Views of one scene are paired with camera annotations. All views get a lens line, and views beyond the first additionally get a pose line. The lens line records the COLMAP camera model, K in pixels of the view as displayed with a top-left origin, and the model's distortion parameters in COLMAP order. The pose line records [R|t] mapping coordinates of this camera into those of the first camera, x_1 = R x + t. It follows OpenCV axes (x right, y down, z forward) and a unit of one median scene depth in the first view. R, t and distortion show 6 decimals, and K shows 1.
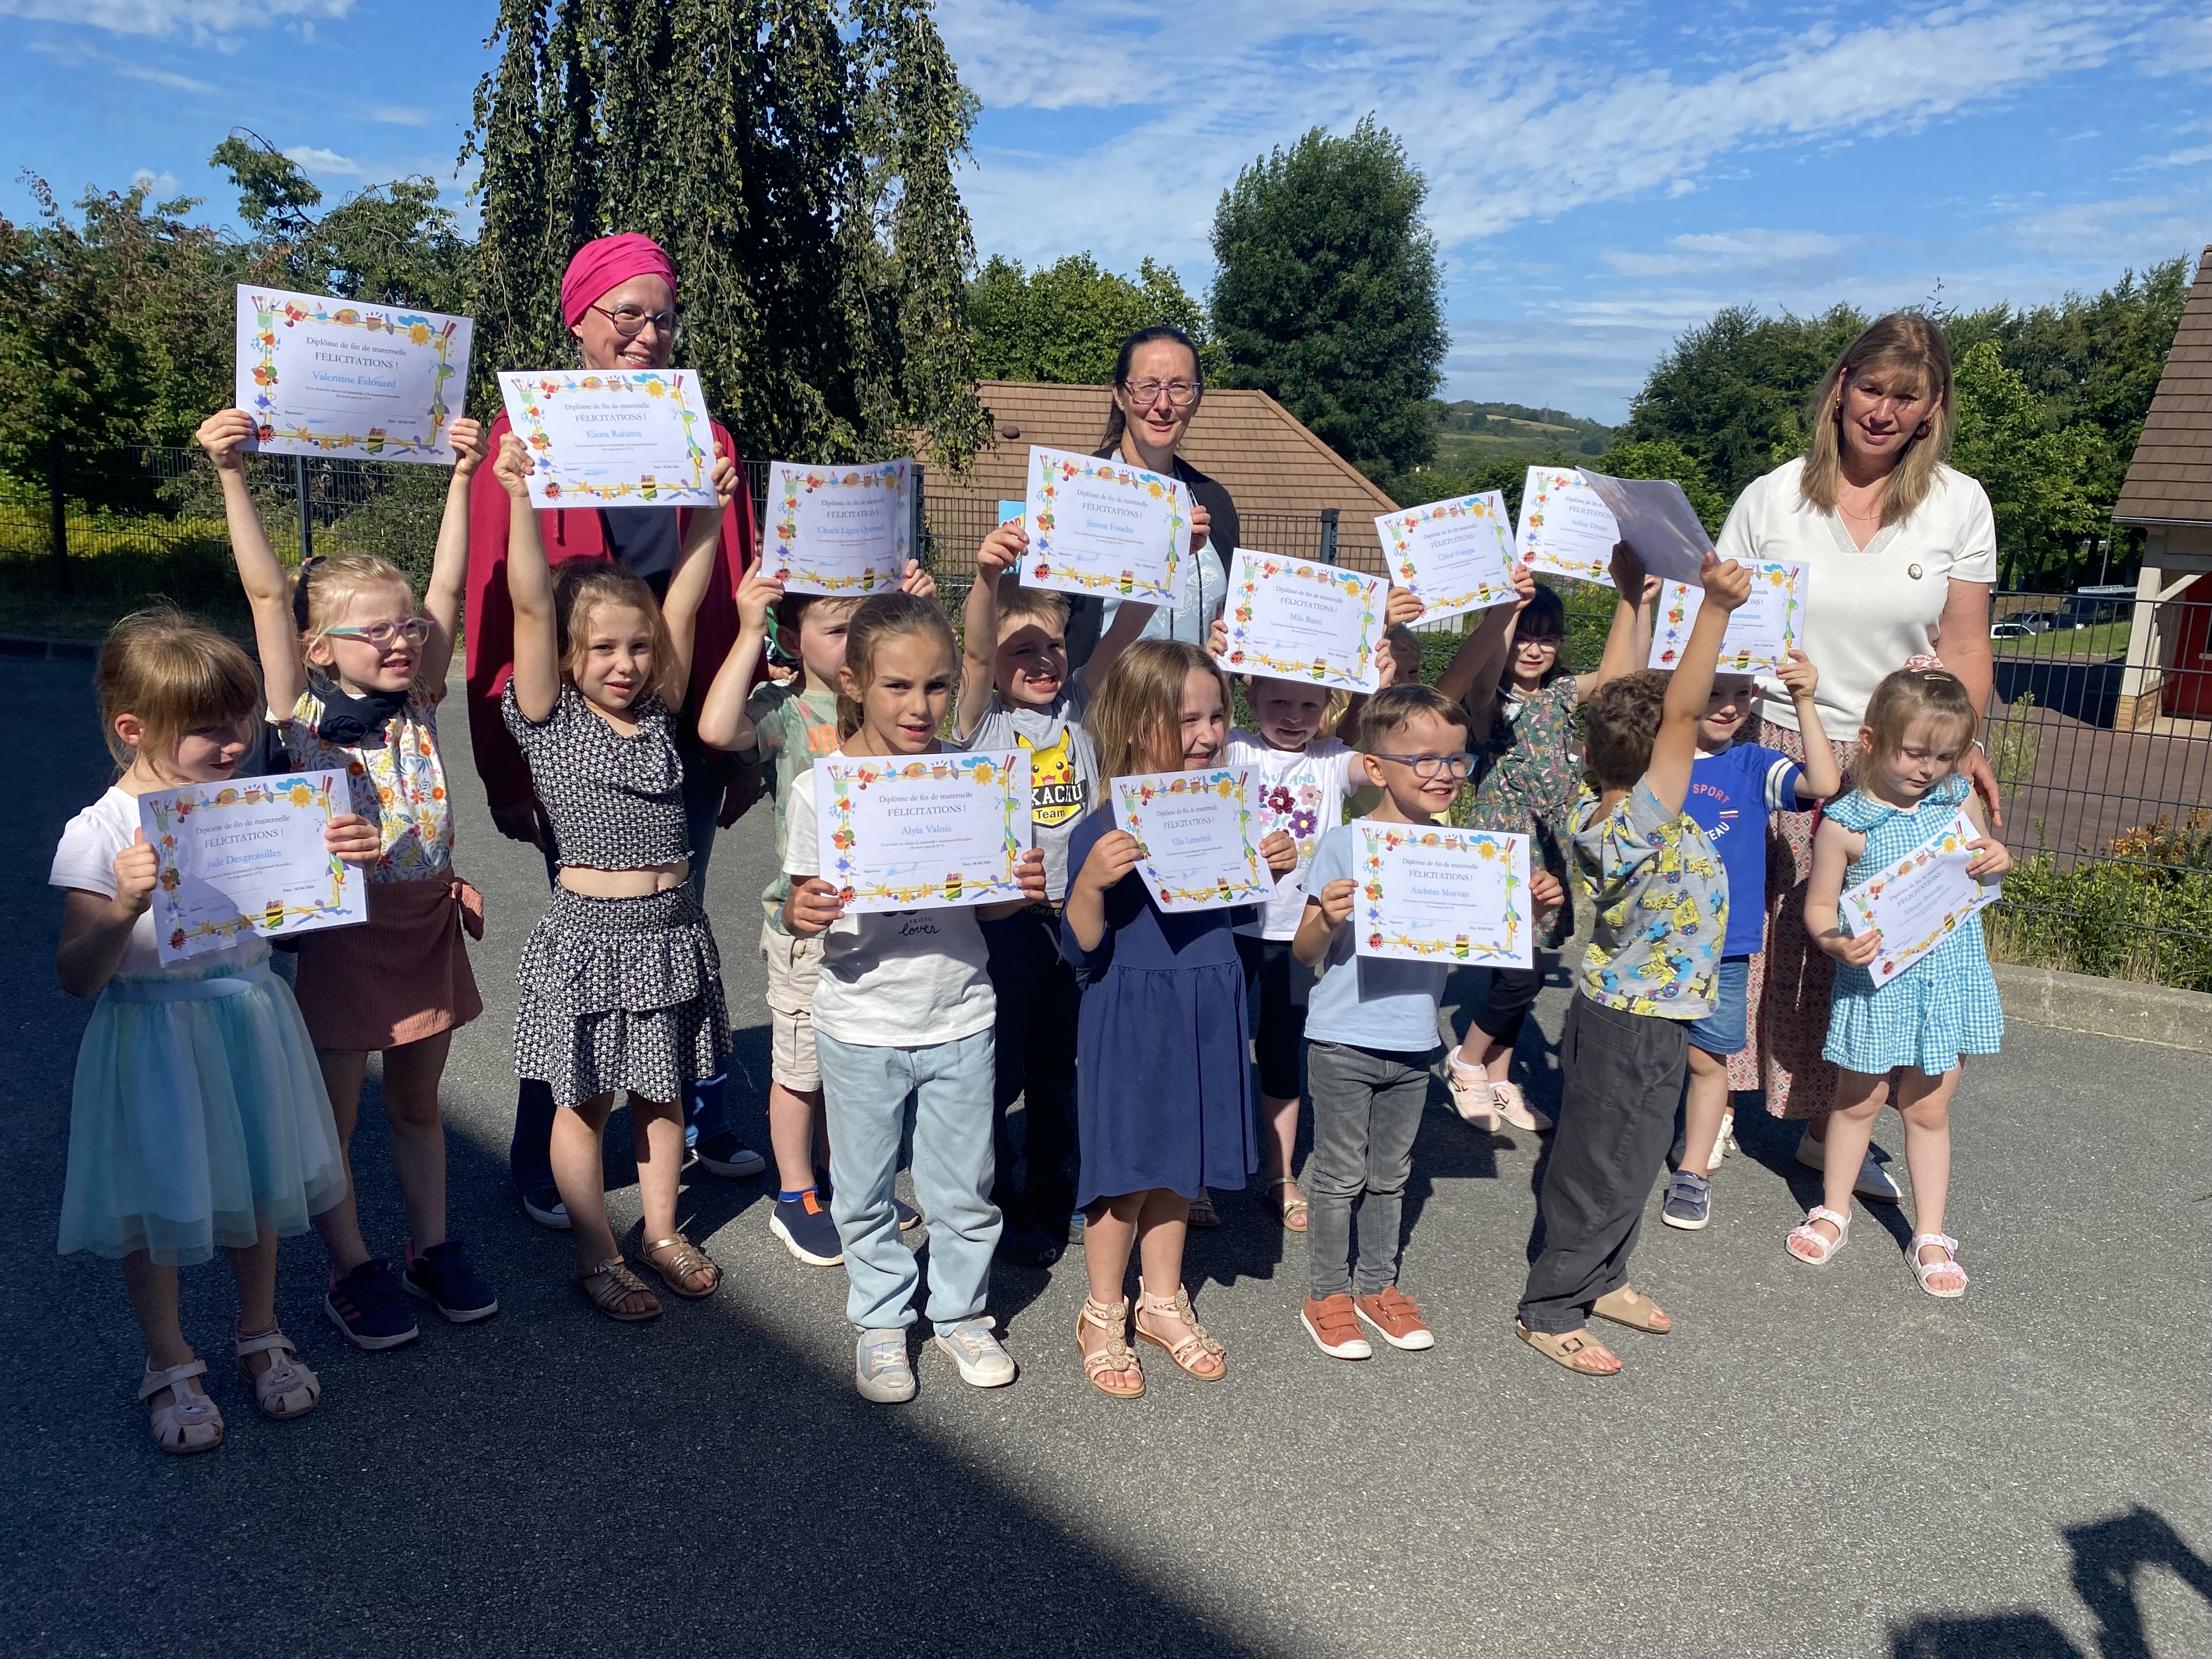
lens RADIAL K [[1714.6, 0, 1126.0], [0, 1714.6, 888.6], [0, 0, 1]] dist [0.022302, -0.019024]
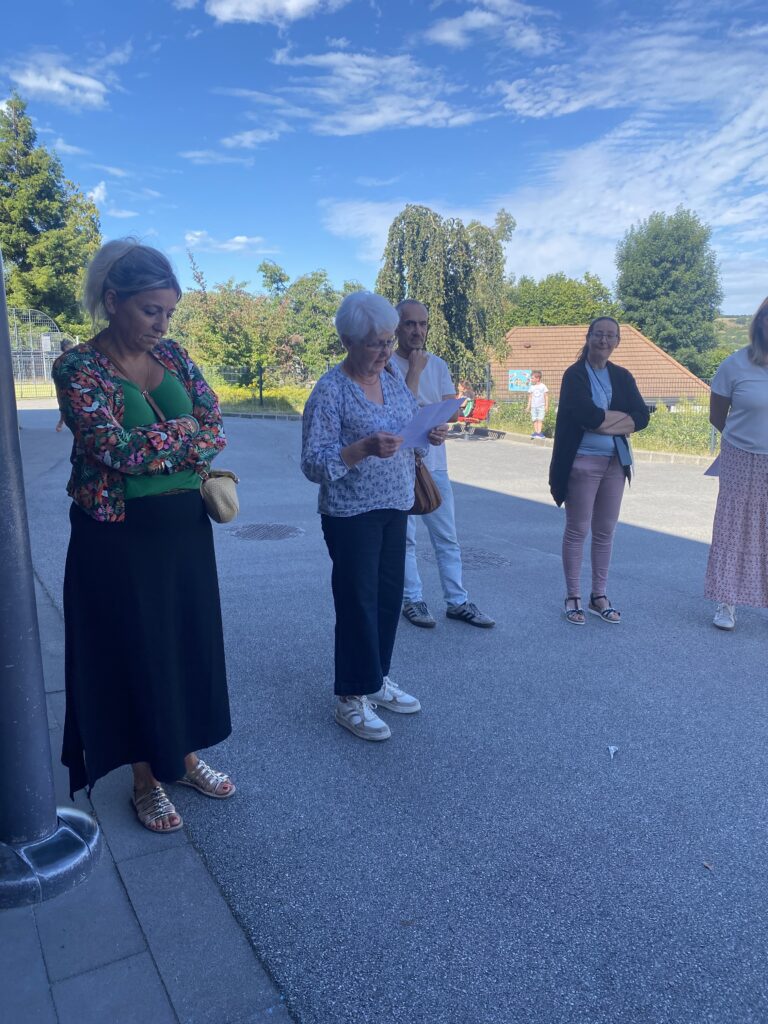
lens RADIAL K [[793.8, 0, 382.8], [0, 793.8, 512.5], [0, 0, 1]] dist [0.022302, -0.019024]
pose [[0.967053, 0.004460, -0.254536, 0.021392], [-0.017213, 0.998704, -0.047896, 0.037352], [0.253993, 0.050699, 0.965876, -0.159265]]
